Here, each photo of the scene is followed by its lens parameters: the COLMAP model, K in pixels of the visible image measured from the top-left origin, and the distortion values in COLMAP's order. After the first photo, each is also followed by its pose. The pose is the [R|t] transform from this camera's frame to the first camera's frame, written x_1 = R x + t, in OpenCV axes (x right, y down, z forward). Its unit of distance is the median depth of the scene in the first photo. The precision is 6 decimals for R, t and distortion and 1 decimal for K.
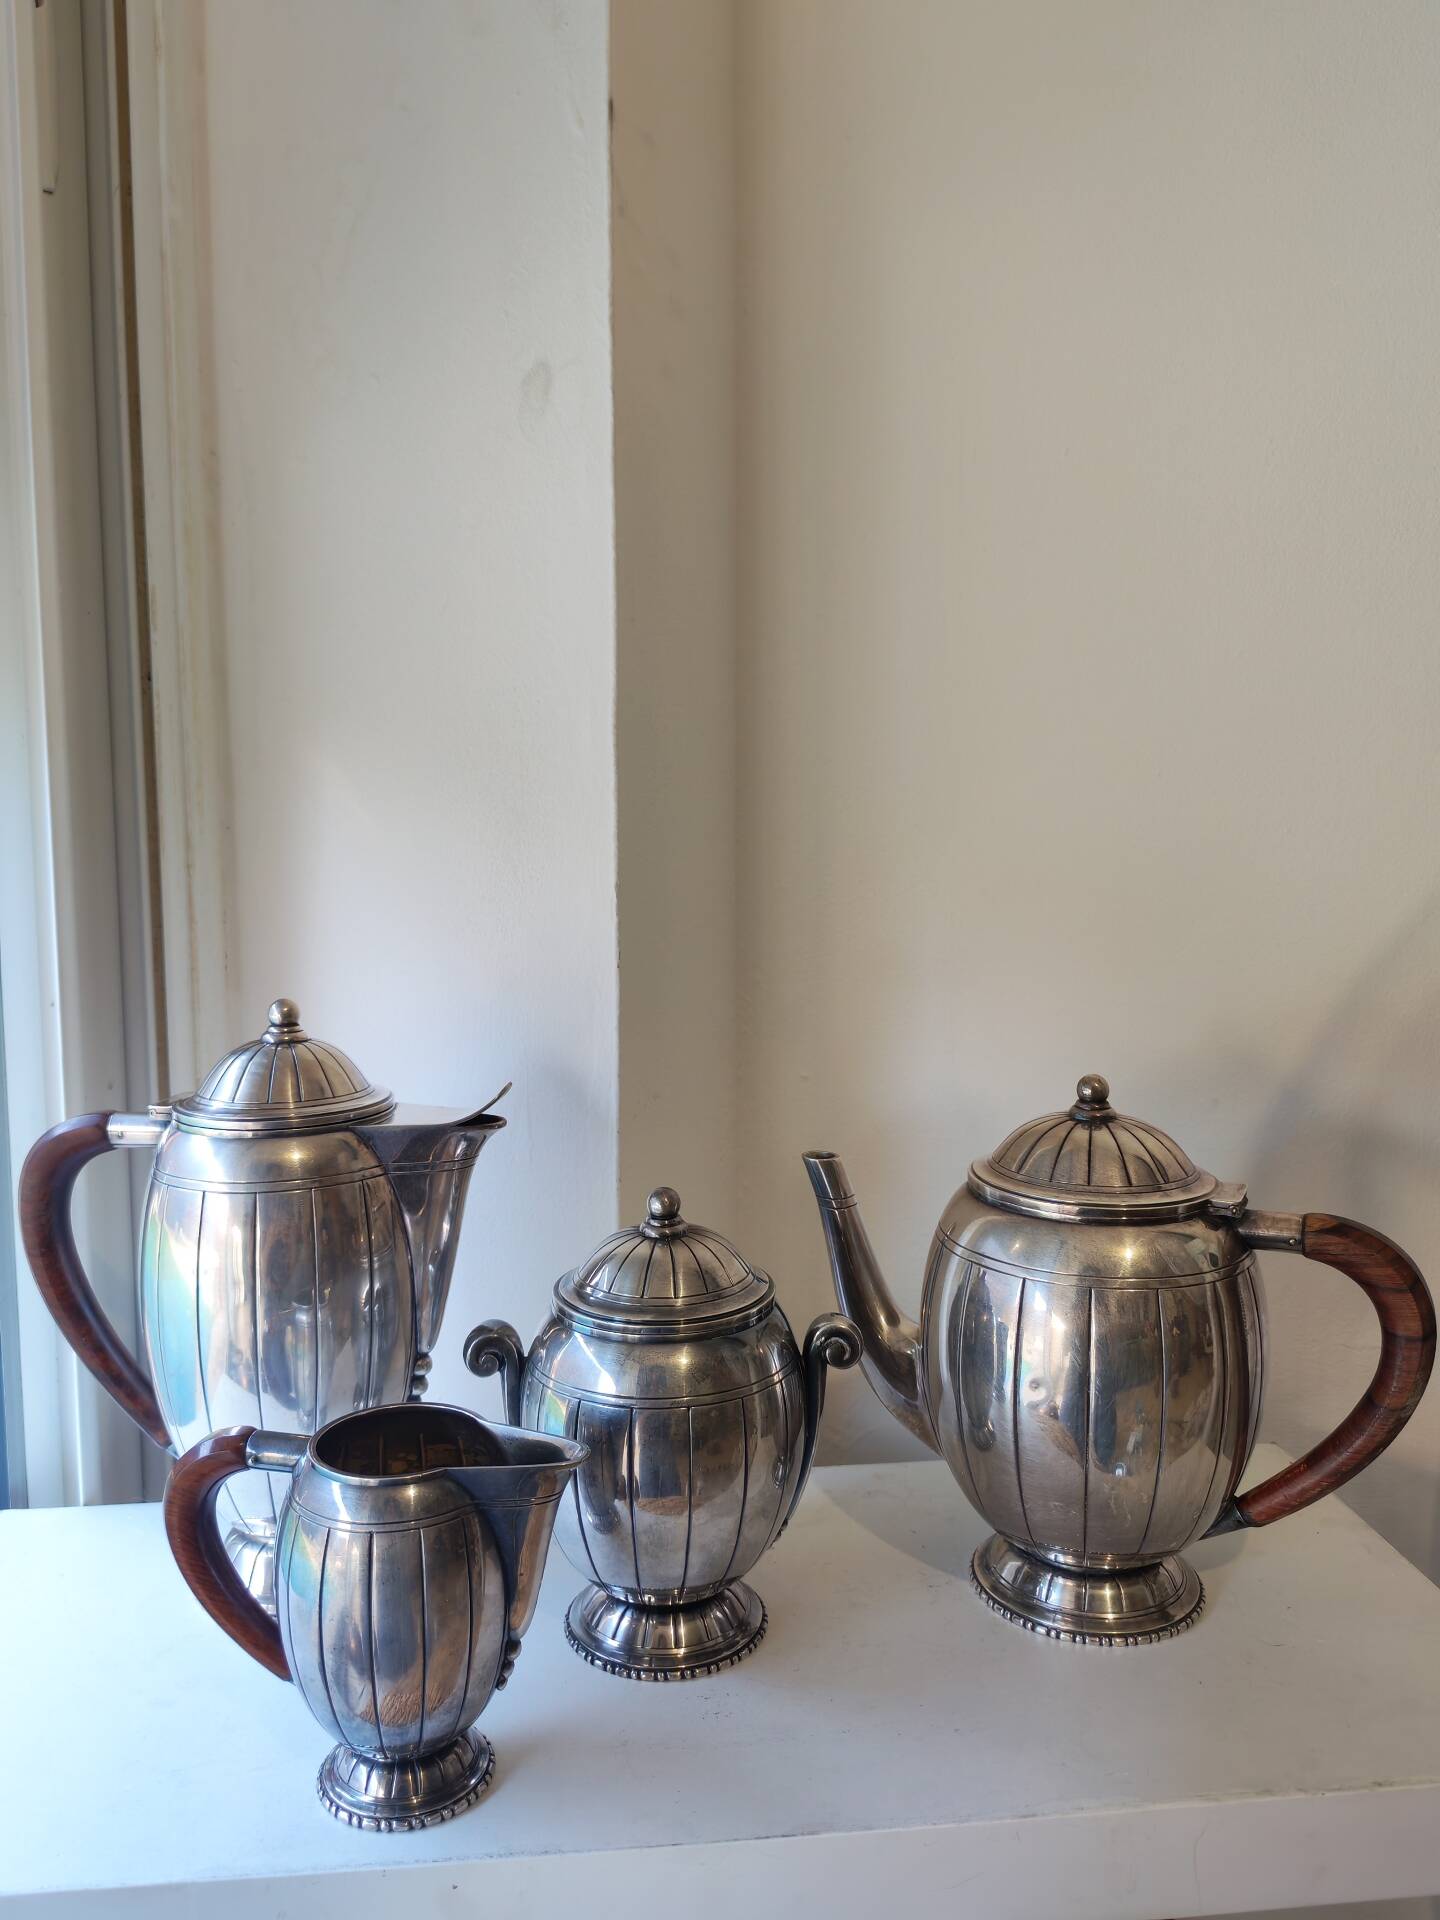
lens RADIAL K [[1578.9, 0, 720.0], [0, 1578.9, 960.0], [0, 0, 1]] dist [0.055724, -0.141679]
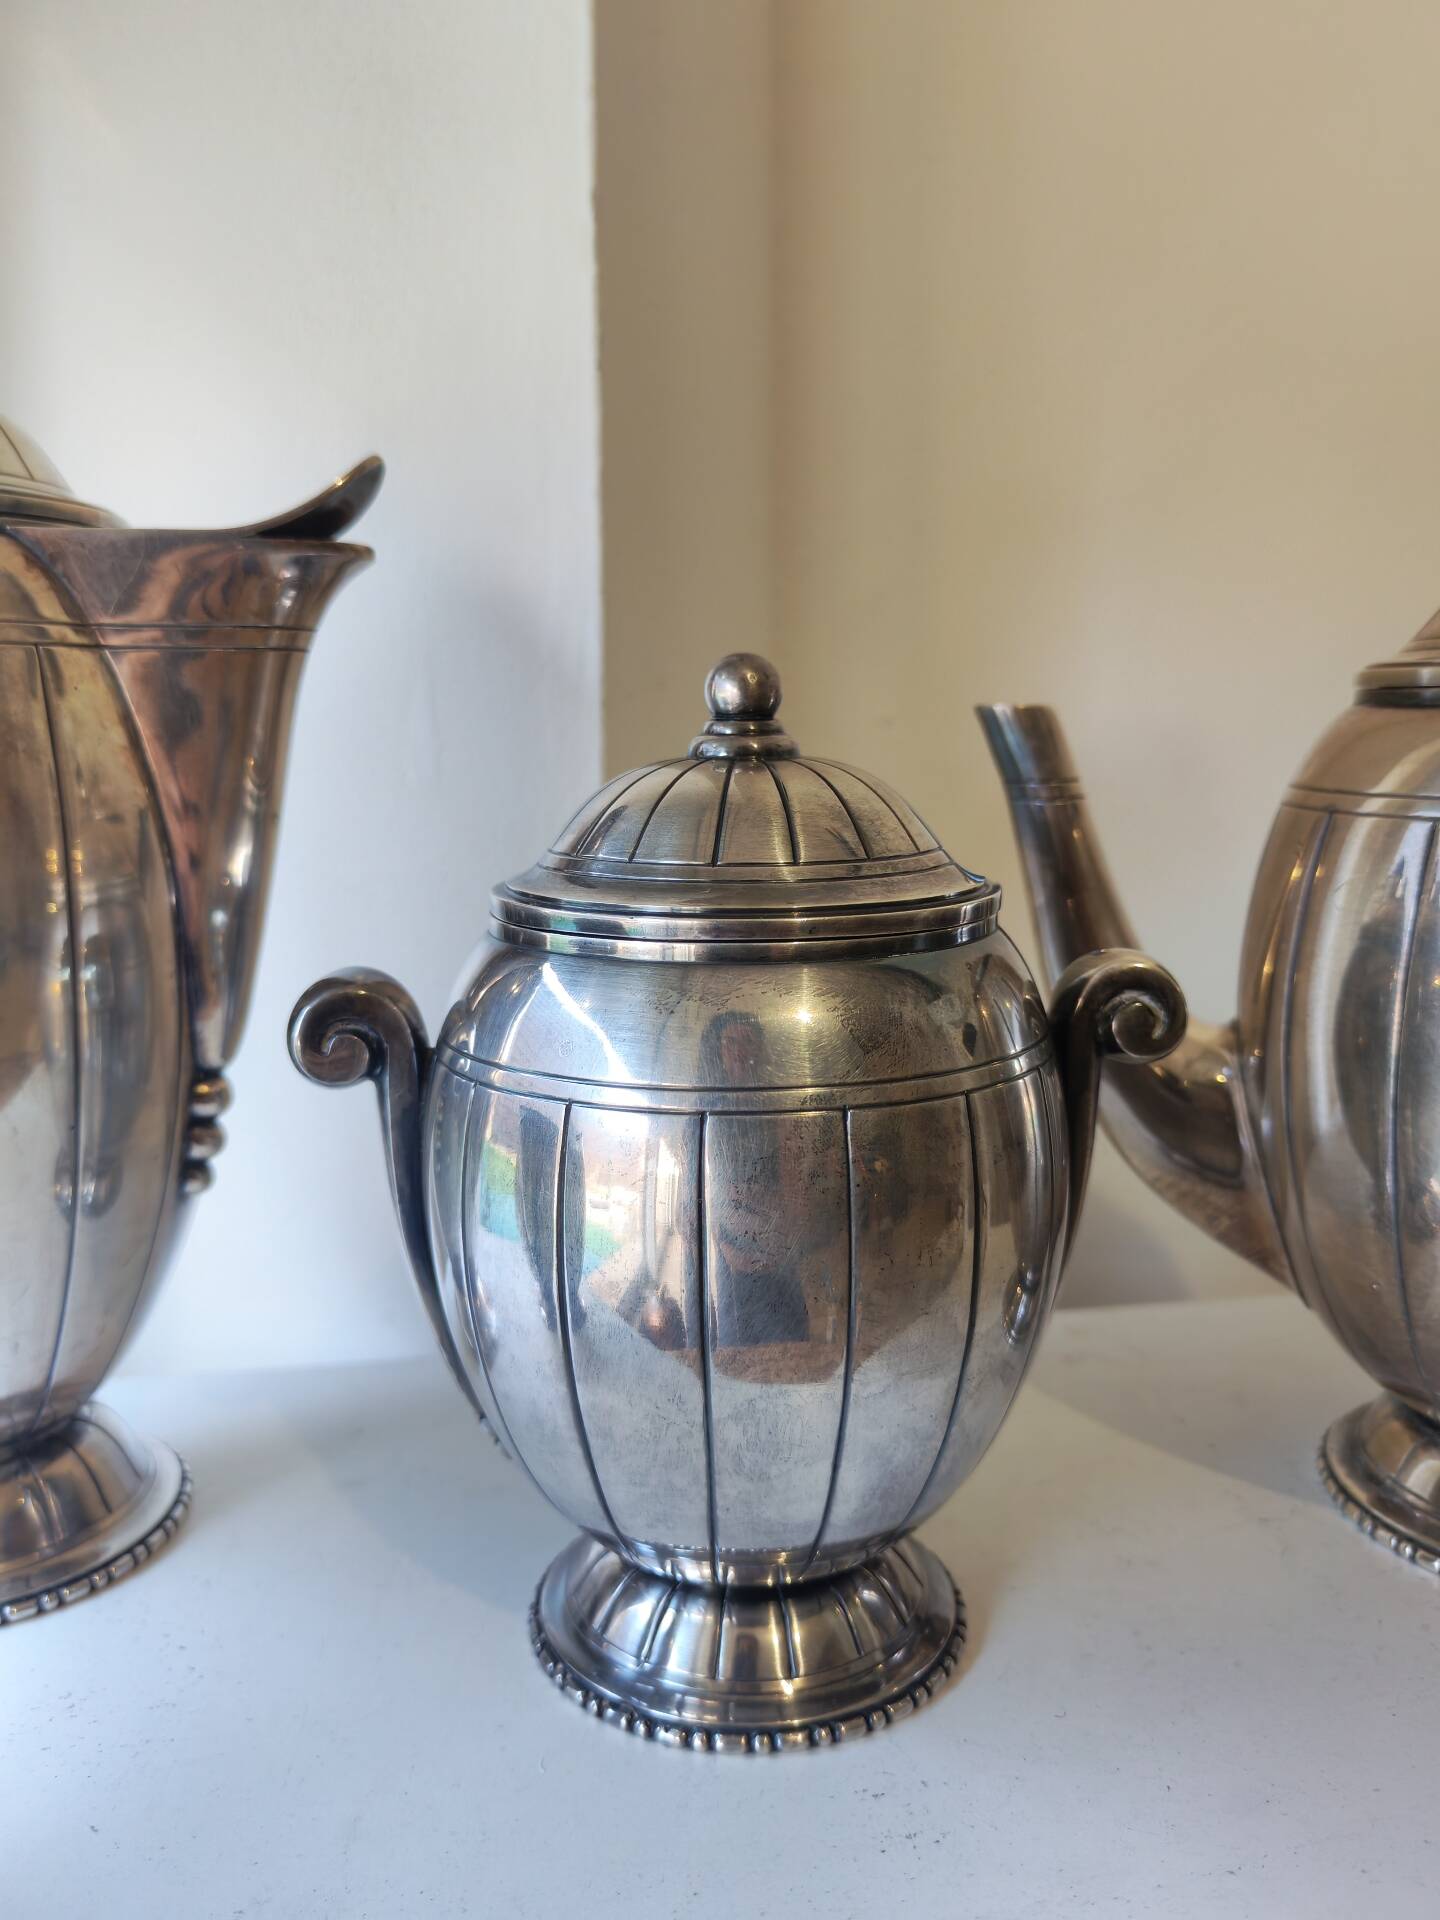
lens RADIAL K [[1600.4, 0, 705.5], [0, 1600.4, 1010.3], [0, 0, 1]] dist [0.001191, -0.071256]
pose [[0.998857, -0.015199, 0.045310, -0.066376], [0.012030, 0.997517, 0.069392, 0.210169], [-0.046252, -0.068767, 0.996560, 0.552510]]
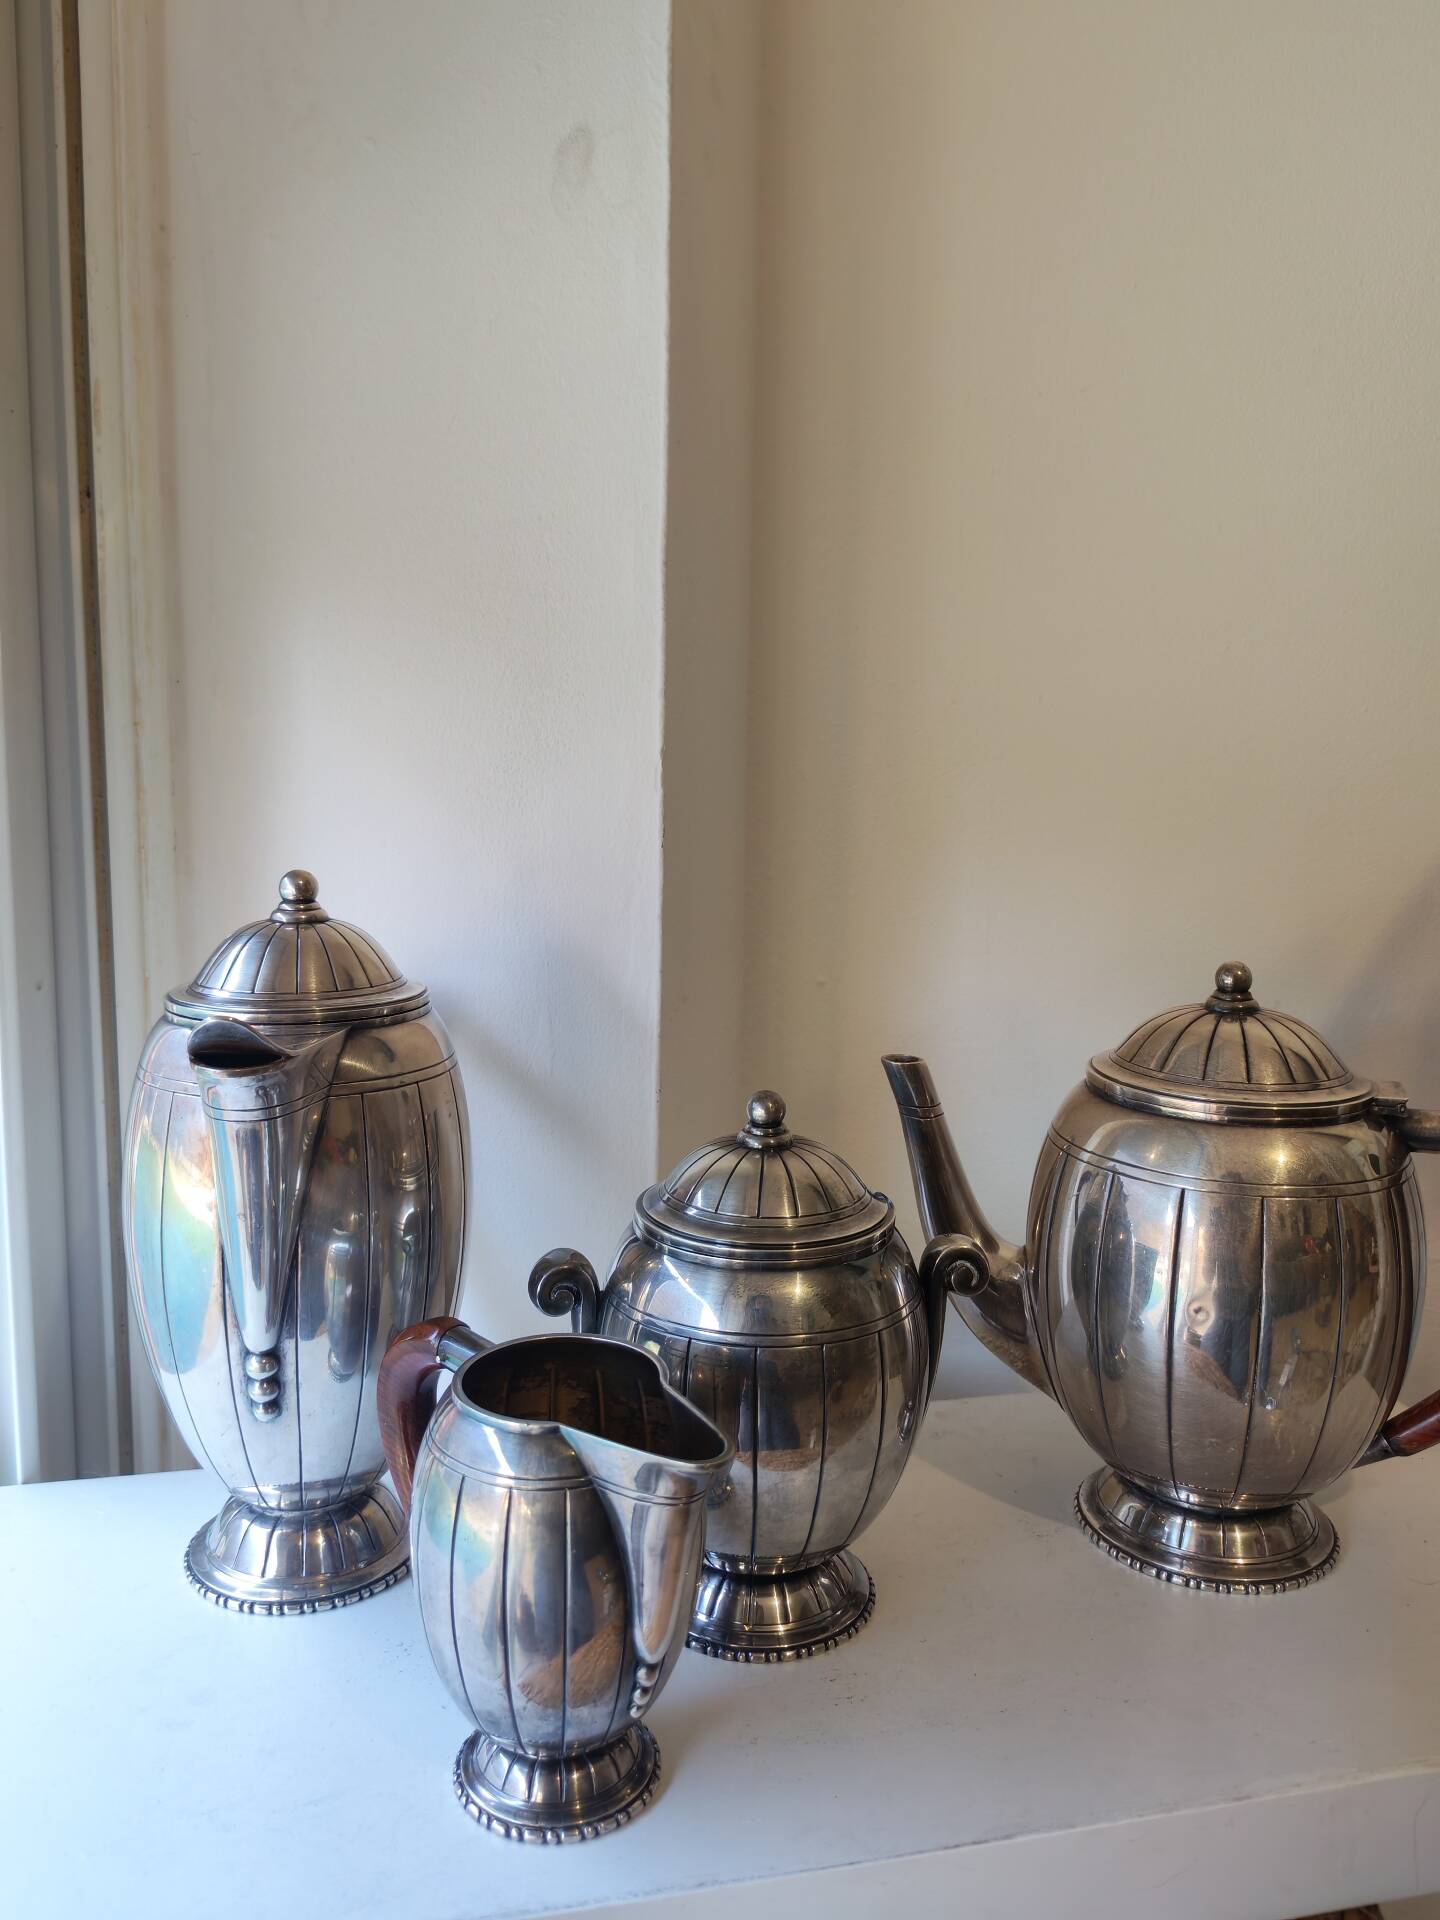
lens RADIAL K [[1577.0, 0, 733.3], [0, 1577.0, 955.5], [0, 0, 1]] dist [0.048016, -0.114076]
pose [[0.992111, 0.000862, 0.125358, -0.158827], [-0.004881, 0.999484, 0.031757, 0.043704], [-0.125266, -0.032119, 0.991603, 0.158902]]
